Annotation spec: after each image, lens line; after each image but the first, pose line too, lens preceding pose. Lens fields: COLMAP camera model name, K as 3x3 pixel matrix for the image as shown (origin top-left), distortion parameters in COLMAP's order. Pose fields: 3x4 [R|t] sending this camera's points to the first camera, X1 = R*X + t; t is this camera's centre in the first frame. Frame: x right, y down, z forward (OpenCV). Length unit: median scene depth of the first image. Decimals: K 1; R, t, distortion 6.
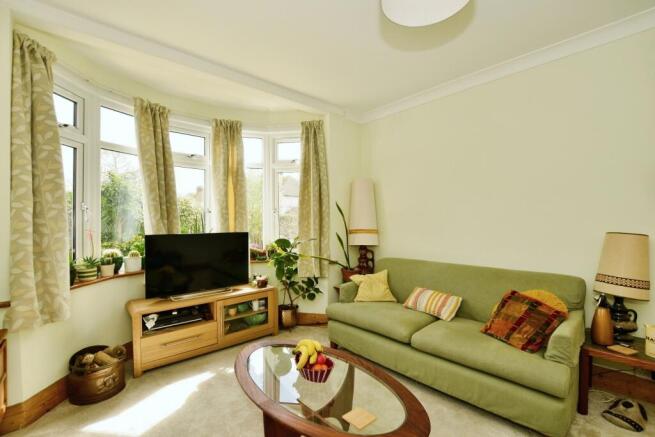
lens RADIAL K [[298.3, 0, 327.5], [0, 298.3, 218.5], [0, 0, 1]] dist [-0.000742, -0.000084]
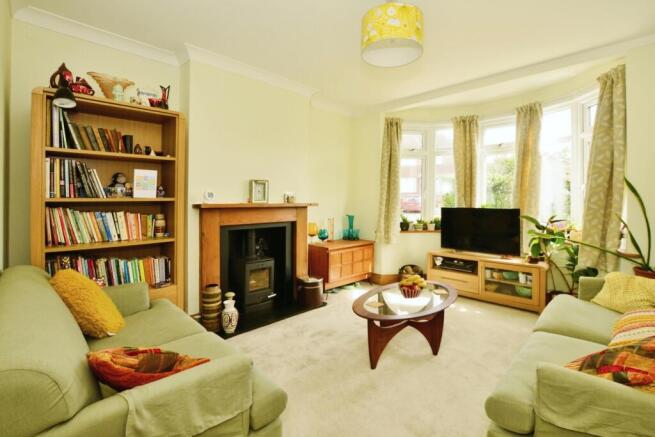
lens RADIAL K [[302.1, 0, 327.4], [0, 302.1, 197.6], [0, 0, 1]] dist [-0.001622, 0.000066]
pose [[0.055369, 0.002023, -0.998464, 0.829653], [0.011678, 0.999928, 0.002674, -0.007643], [0.998398, -0.011808, 0.055341, 0.256118]]
